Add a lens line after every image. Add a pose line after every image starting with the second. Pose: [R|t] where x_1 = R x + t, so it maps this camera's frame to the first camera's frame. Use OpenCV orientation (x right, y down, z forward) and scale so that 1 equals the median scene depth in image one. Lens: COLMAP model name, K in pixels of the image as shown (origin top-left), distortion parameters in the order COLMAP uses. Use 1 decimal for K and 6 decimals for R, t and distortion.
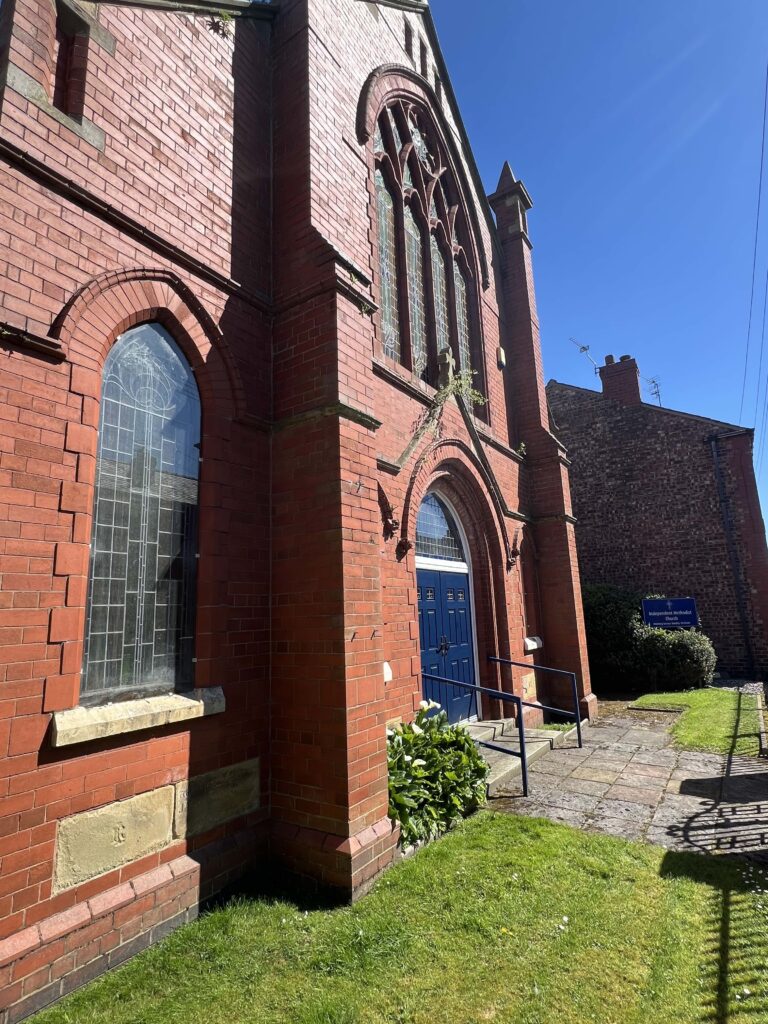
lens RADIAL K [[537.7, 0, 383.4], [0, 537.7, 513.4], [0, 0, 1]] dist [-0.000997, -0.000121]
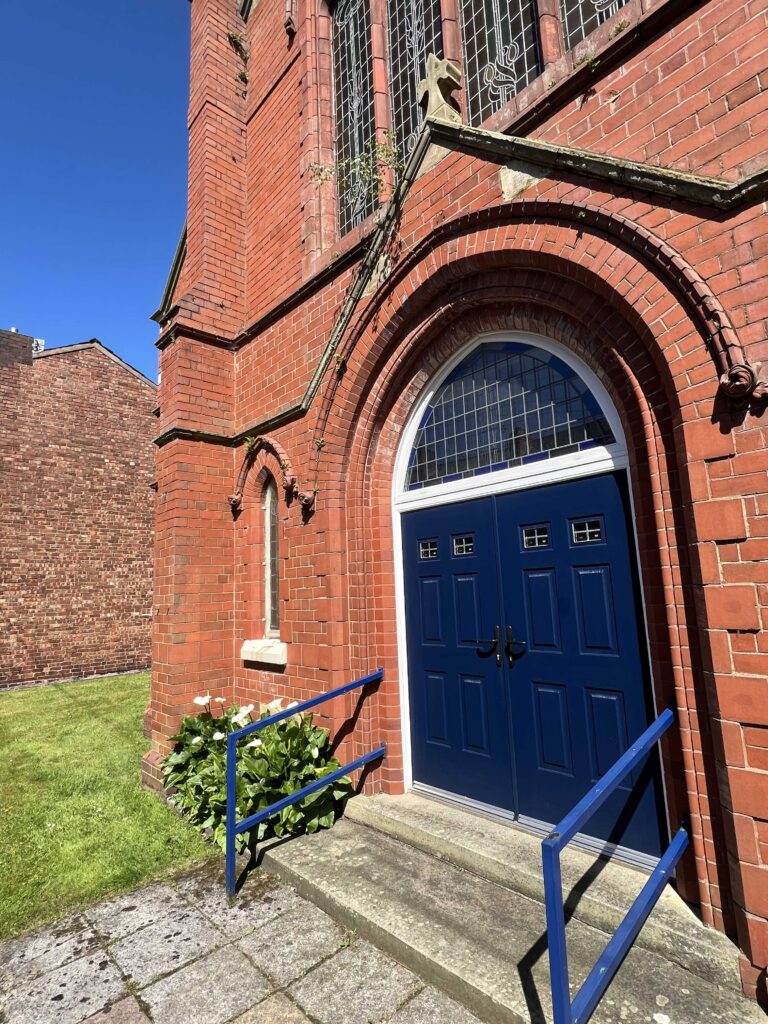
lens RADIAL K [[537.7, 0, 383.1], [0, 537.7, 510.2], [0, 0, 1]] dist [-0.000997, -0.000121]
pose [[-0.248170, -0.111122, -0.962322, 0.922843], [0.228581, 0.958630, -0.169644, 0.278554], [0.941362, -0.262069, -0.212503, 1.533705]]
